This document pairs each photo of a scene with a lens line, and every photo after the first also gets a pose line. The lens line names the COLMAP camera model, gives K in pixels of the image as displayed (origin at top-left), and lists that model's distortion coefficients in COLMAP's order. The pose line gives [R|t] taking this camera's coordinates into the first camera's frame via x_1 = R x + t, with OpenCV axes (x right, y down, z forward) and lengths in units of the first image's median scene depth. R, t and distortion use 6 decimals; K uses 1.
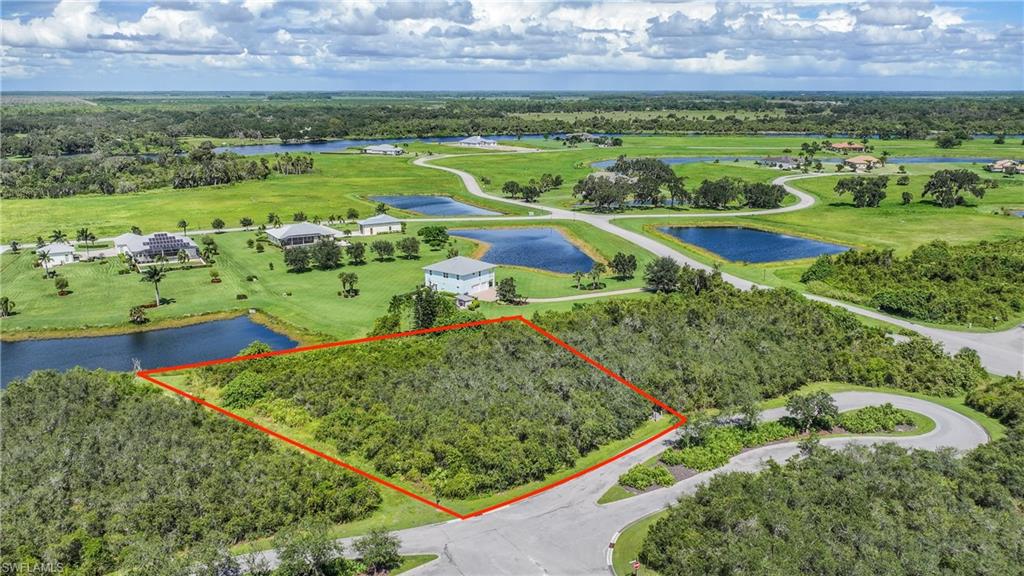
lens RADIAL K [[835.0, 0, 513.4], [0, 835.0, 288.4], [0, 0, 1]] dist [0.000762, 0.004010]
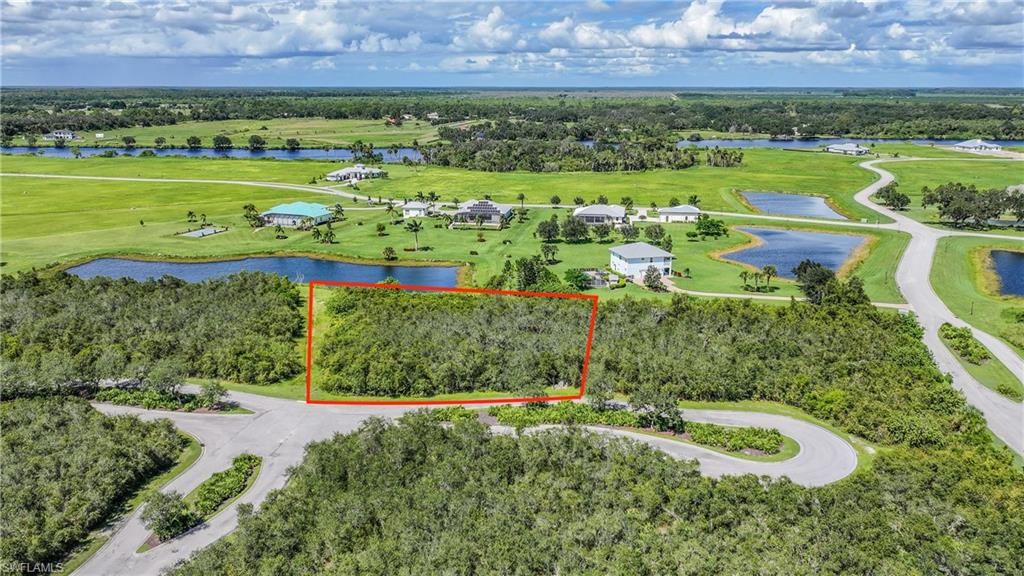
lens RADIAL K [[829.6, 0, 514.4], [0, 829.6, 289.0], [0, 0, 1]] dist [0.004860, -0.002370]
pose [[0.782496, 0.150850, -0.604106, 0.457552], [-0.147065, 0.987535, 0.056101, -0.014458], [0.605038, 0.044944, 0.794927, 0.054327]]
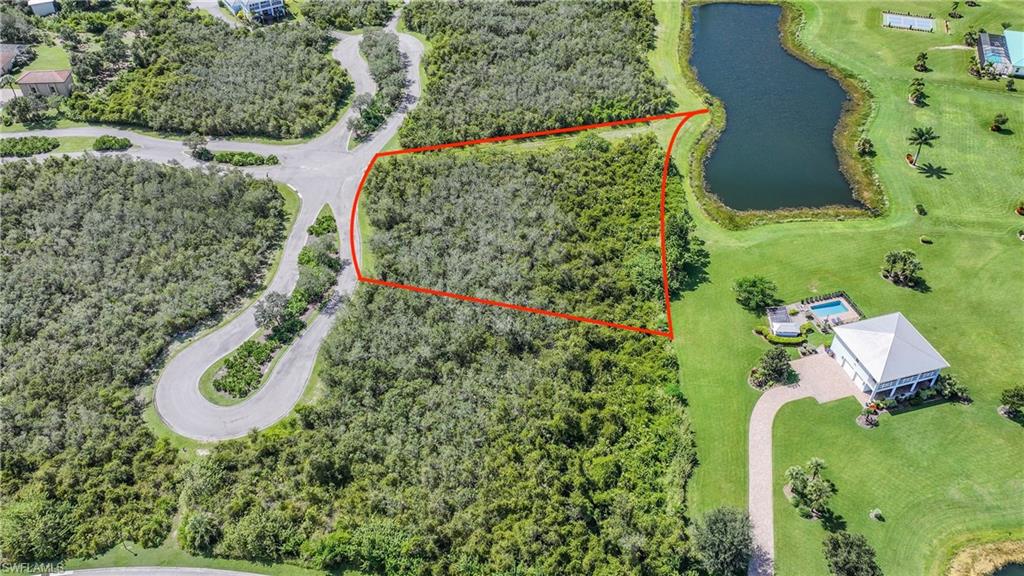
lens RADIAL K [[835.0, 0, 513.4], [0, 835.0, 288.4], [0, 0, 1]] dist [0.000762, 0.004010]
pose [[-0.597234, 0.534149, -0.598328, 0.498291], [-0.183882, 0.634928, 0.750369, -0.507226], [0.780704, 0.558168, -0.280980, 0.919104]]
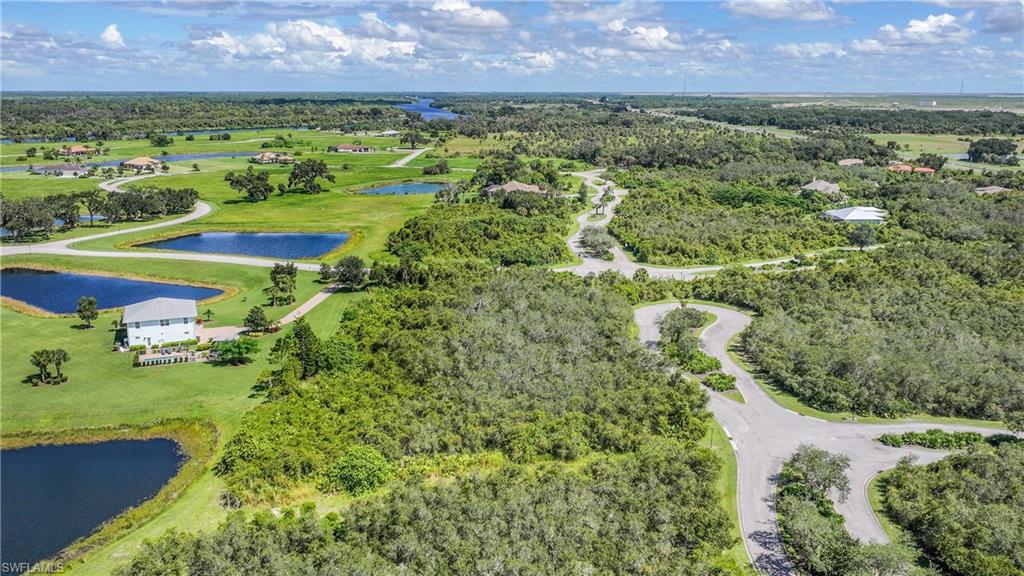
lens RADIAL K [[837.0, 0, 514.5], [0, 837.0, 287.6], [0, 0, 1]] dist [0.005409, -0.002302]
pose [[0.516384, -0.195016, 0.833856, -0.559280], [0.196271, 0.974757, 0.106423, -0.066809], [-0.833562, 0.108706, 0.541625, 0.264584]]
